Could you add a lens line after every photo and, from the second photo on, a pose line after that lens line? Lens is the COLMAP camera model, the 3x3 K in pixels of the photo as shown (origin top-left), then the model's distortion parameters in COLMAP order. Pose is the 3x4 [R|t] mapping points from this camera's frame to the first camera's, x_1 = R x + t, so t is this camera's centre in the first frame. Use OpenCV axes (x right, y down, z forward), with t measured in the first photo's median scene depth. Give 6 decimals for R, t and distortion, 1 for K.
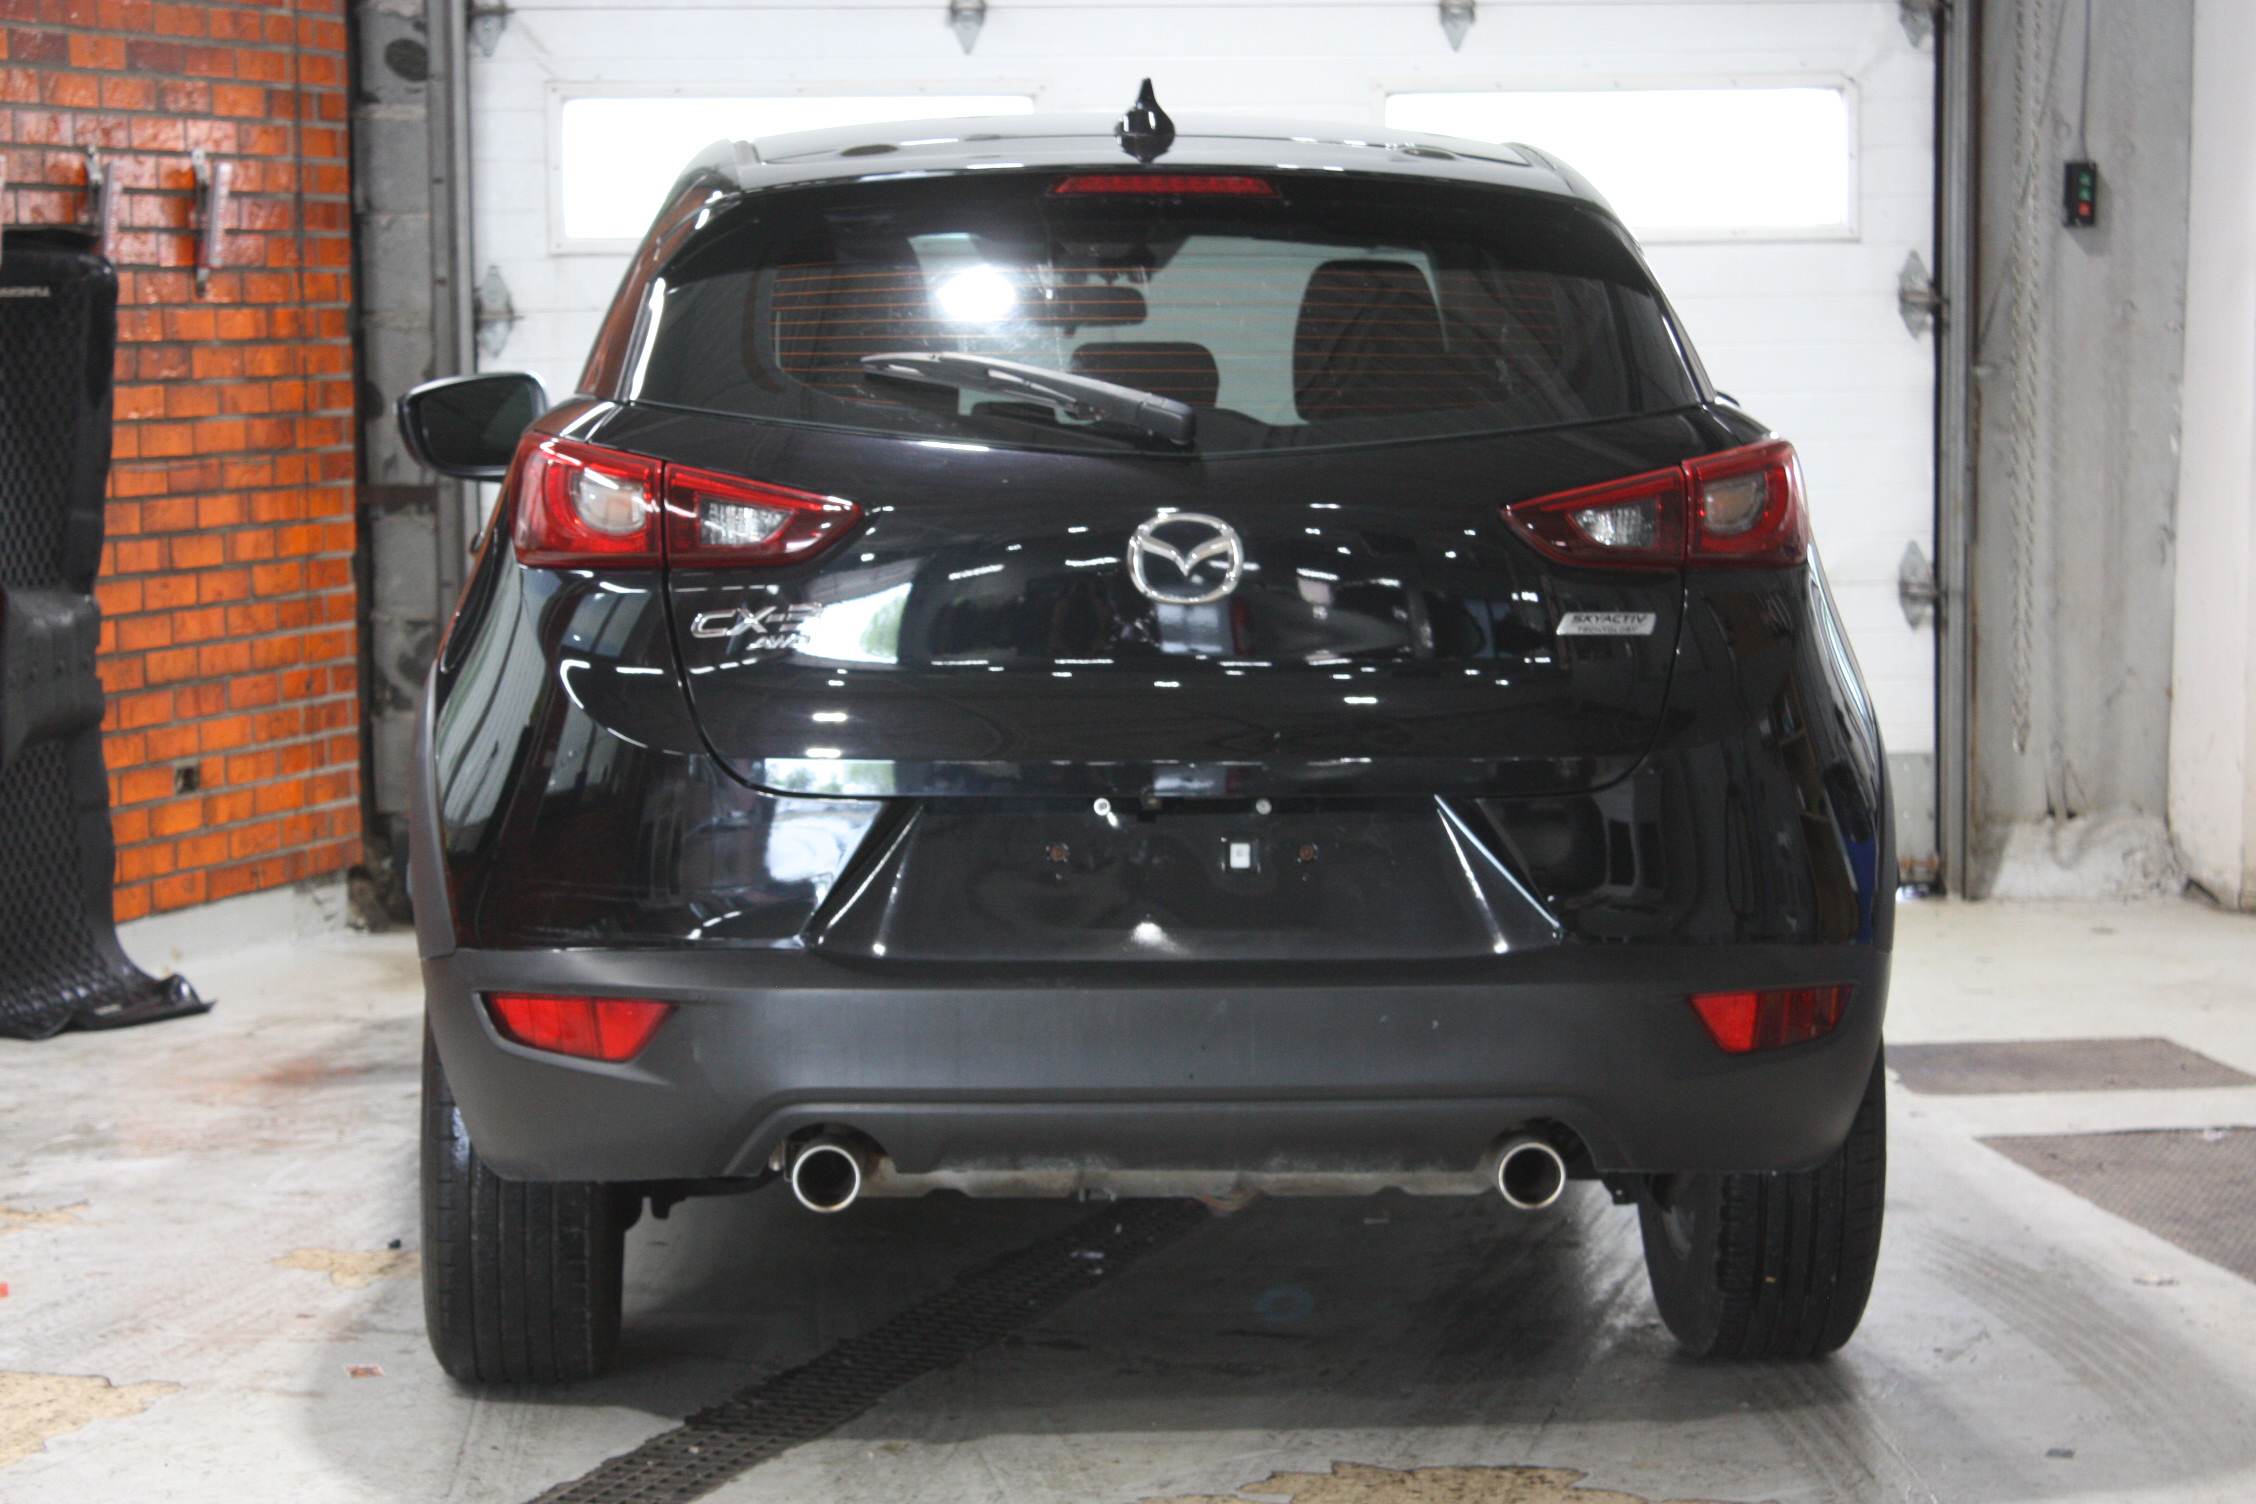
lens RADIAL K [[5510.0, 0, 1126.9], [0, 5510.0, 756.5], [0, 0, 1]] dist [0.079444, 0.000000]
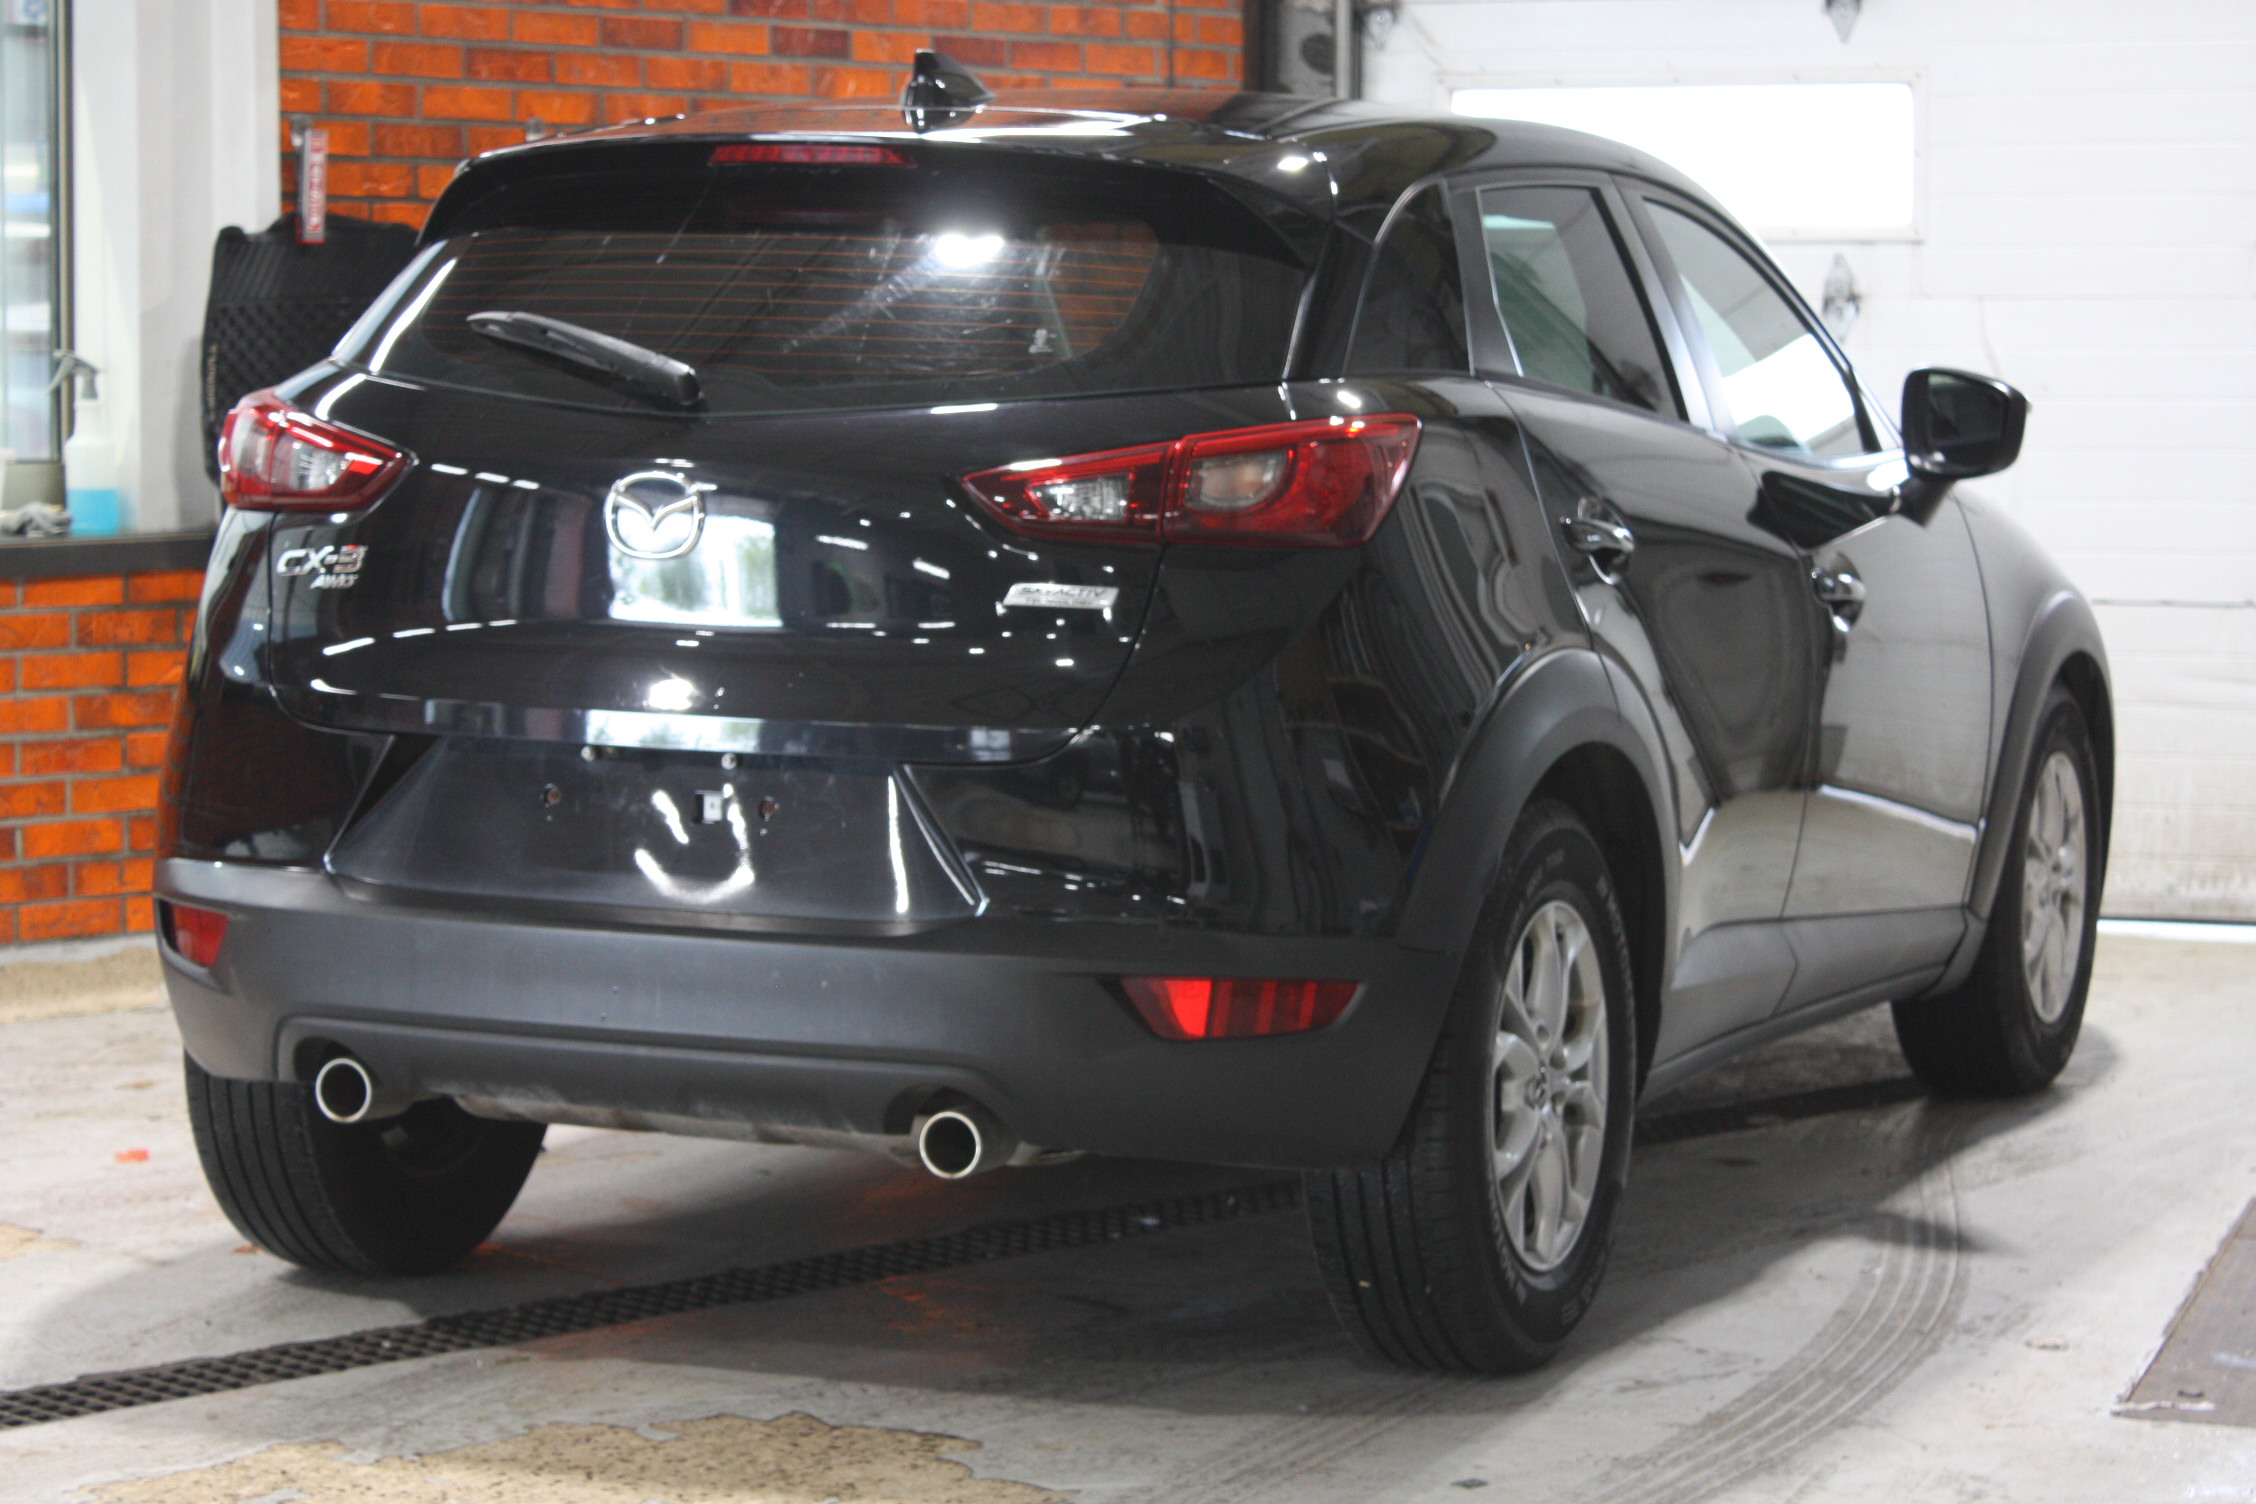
lens RADIAL K [[5449.8, 0, 1128.5], [0, 5449.8, 747.0], [0, 0, 1]] dist [0.170502, 0.000000]
pose [[0.889602, 0.051179, -0.453861, 0.512417], [-0.053130, 0.998552, 0.008461, -0.005617], [0.453637, 0.016587, 0.891032, 0.124540]]
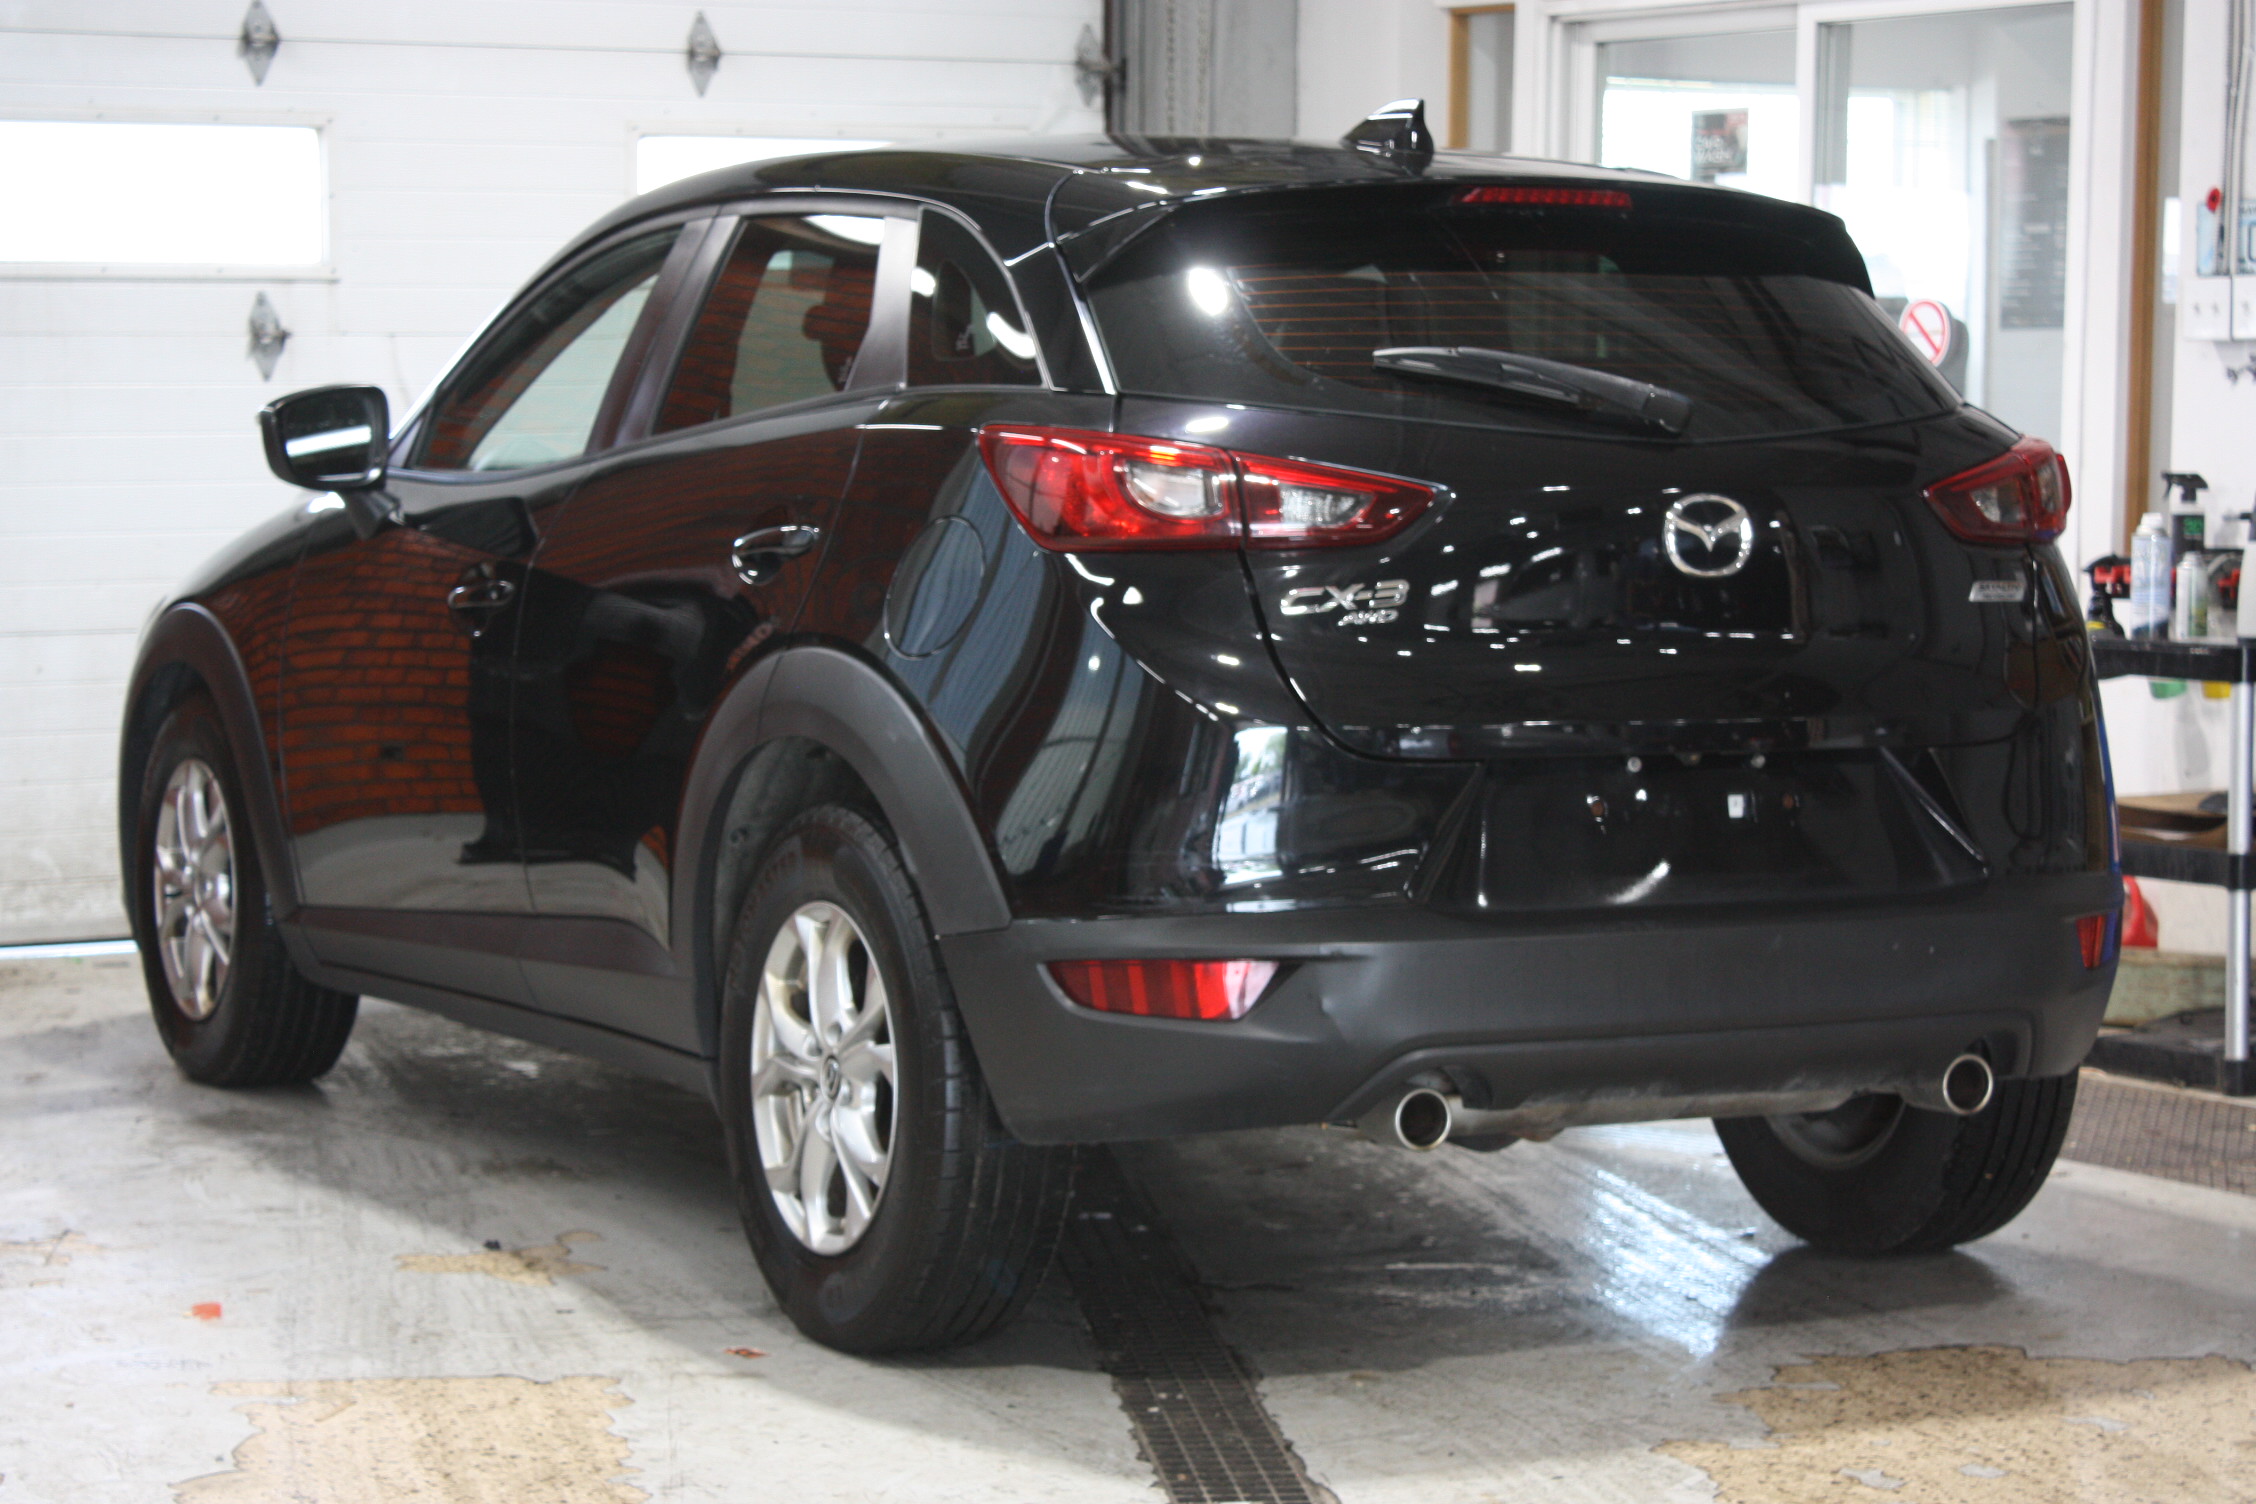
lens RADIAL K [[5310.7, 0, 1129.3], [0, 5310.7, 751.8], [0, 0, 1]] dist [0.131926, 0.000000]
pose [[0.906143, -0.025595, 0.422196, -0.499820], [0.031305, 0.999488, -0.006596, 0.009666], [-0.421812, 0.019193, 0.906480, 0.085431]]
